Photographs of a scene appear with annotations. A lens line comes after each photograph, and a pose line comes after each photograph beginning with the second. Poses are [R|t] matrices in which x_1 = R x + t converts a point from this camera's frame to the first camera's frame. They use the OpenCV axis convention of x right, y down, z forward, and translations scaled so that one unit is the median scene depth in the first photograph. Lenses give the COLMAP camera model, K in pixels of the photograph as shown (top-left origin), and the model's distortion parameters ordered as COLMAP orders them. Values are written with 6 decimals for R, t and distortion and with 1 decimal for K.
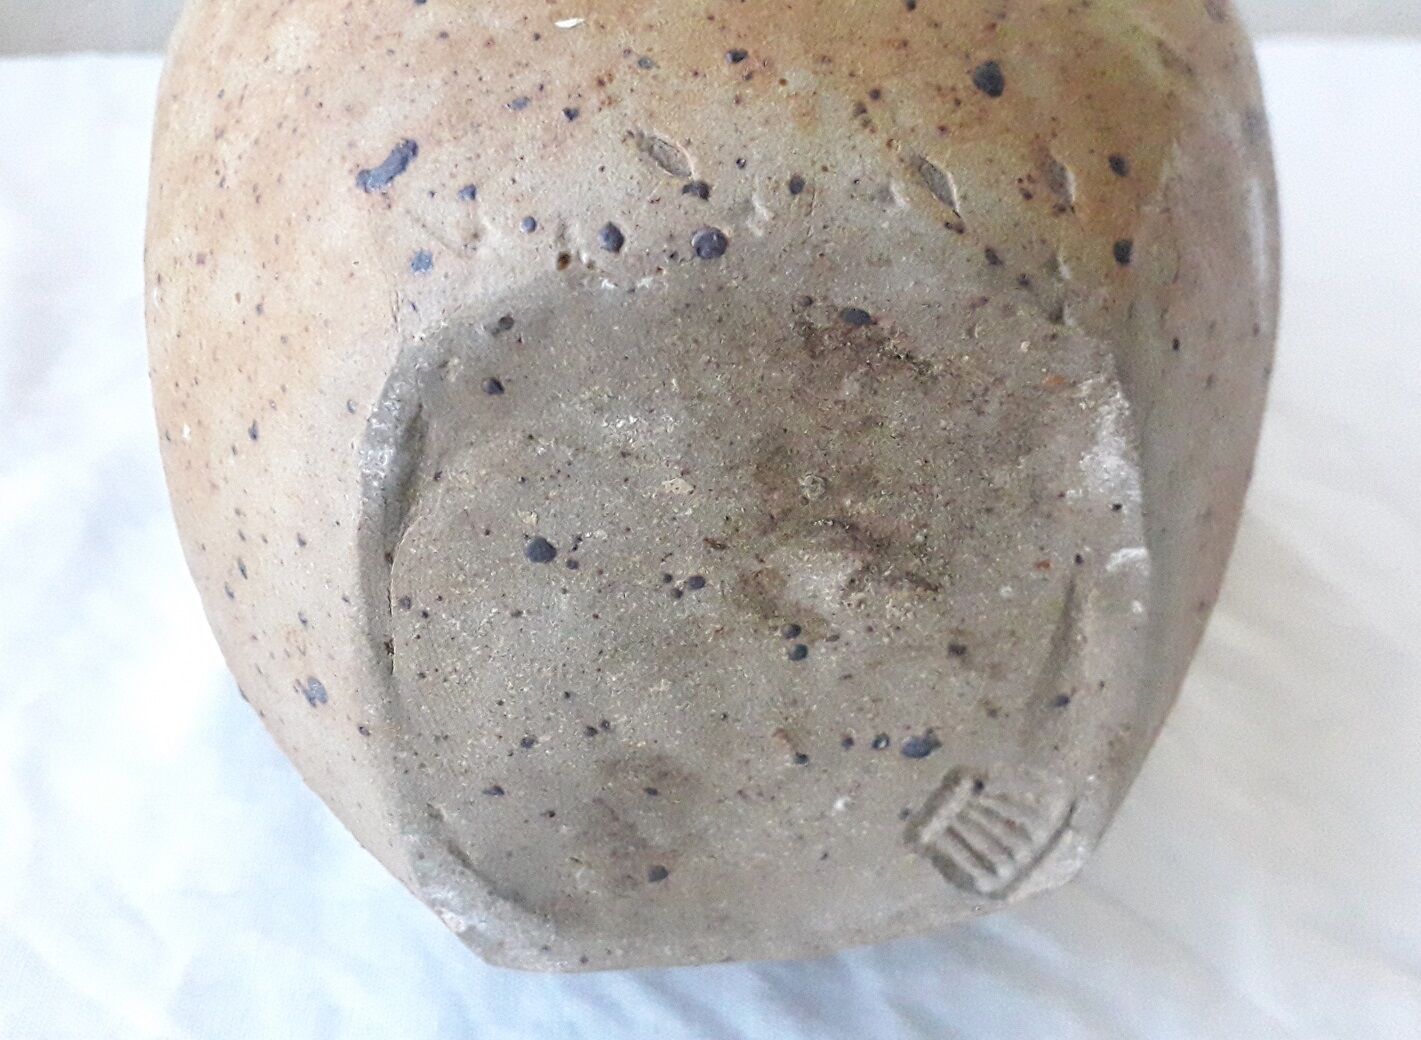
lens RADIAL K [[1174.5, 0, 685.7], [0, 1174.5, 520.0], [0, 0, 1]] dist [0.210850, -0.599578]
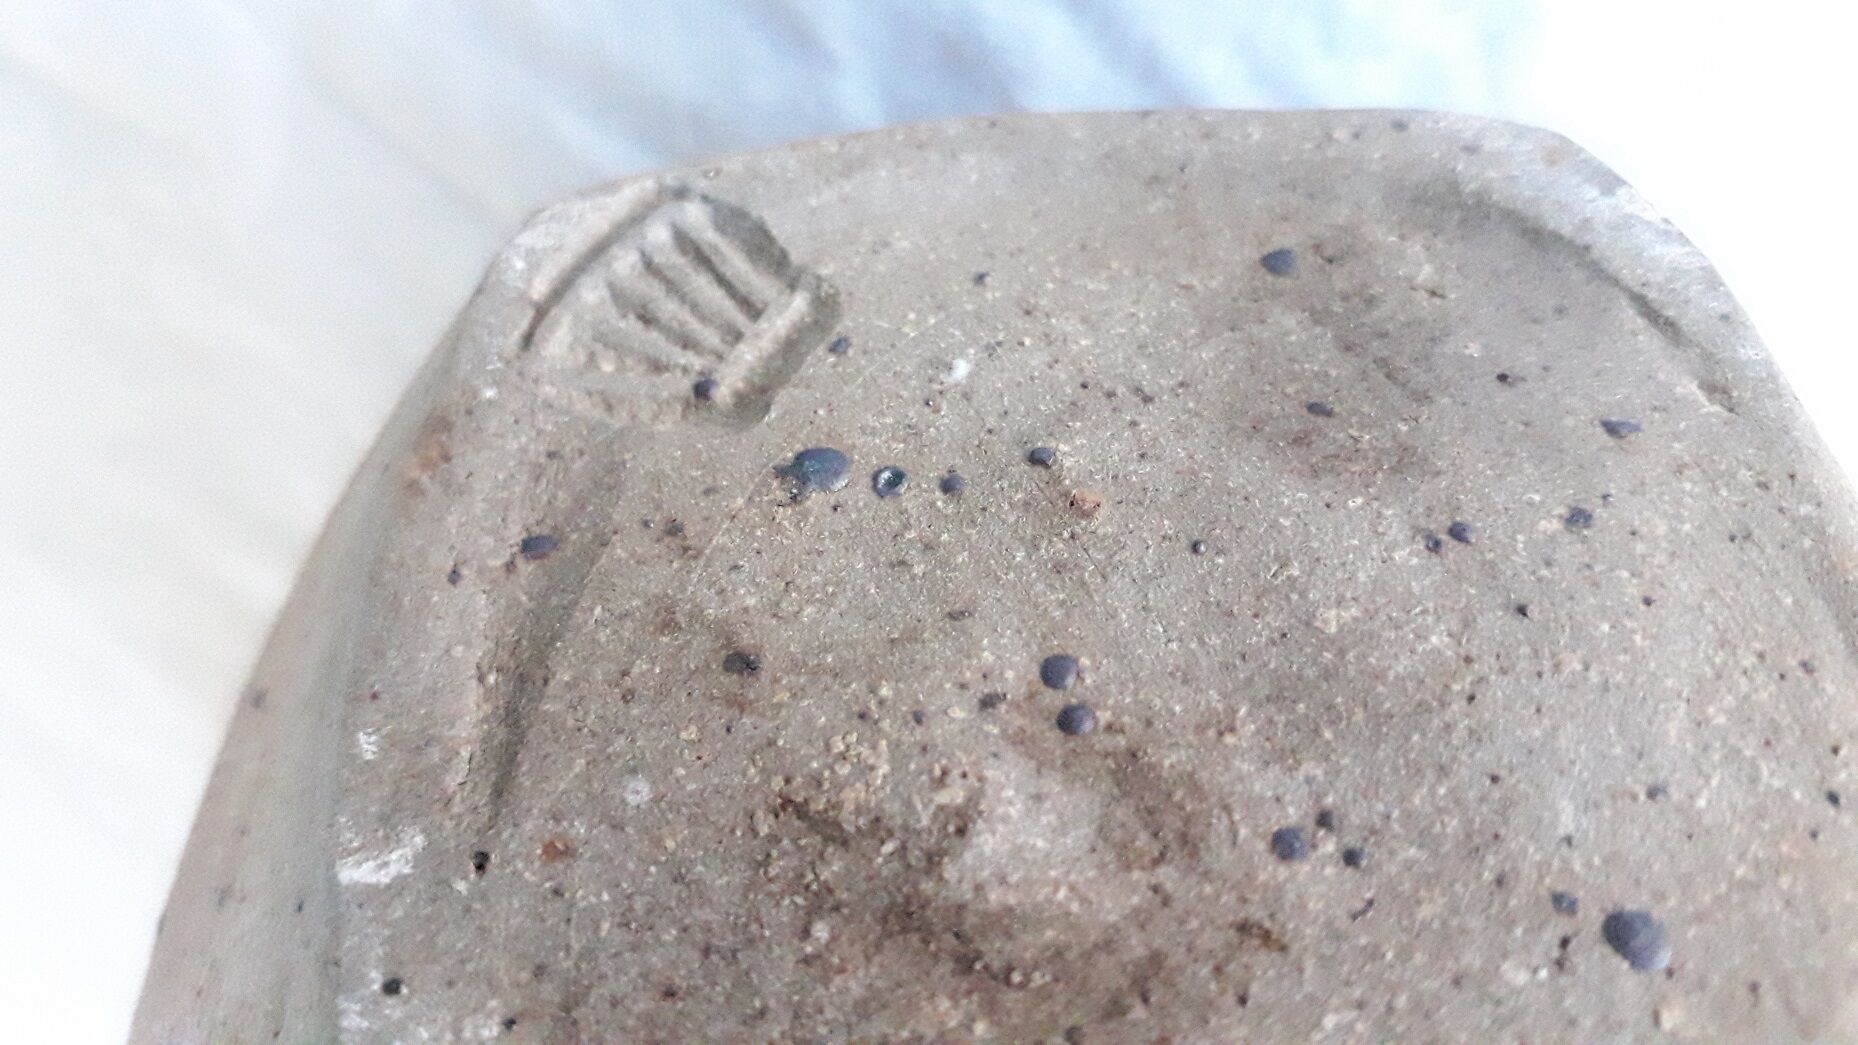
lens RADIAL K [[1542.4, 0, 929.0], [0, 1542.4, 522.5], [0, 0, 1]] dist [0.196536, -0.707037]
pose [[-0.998338, -0.056191, 0.012767, 0.149012], [0.057414, -0.988860, 0.137326, 0.085230], [0.004908, 0.137831, 0.990444, 0.366822]]
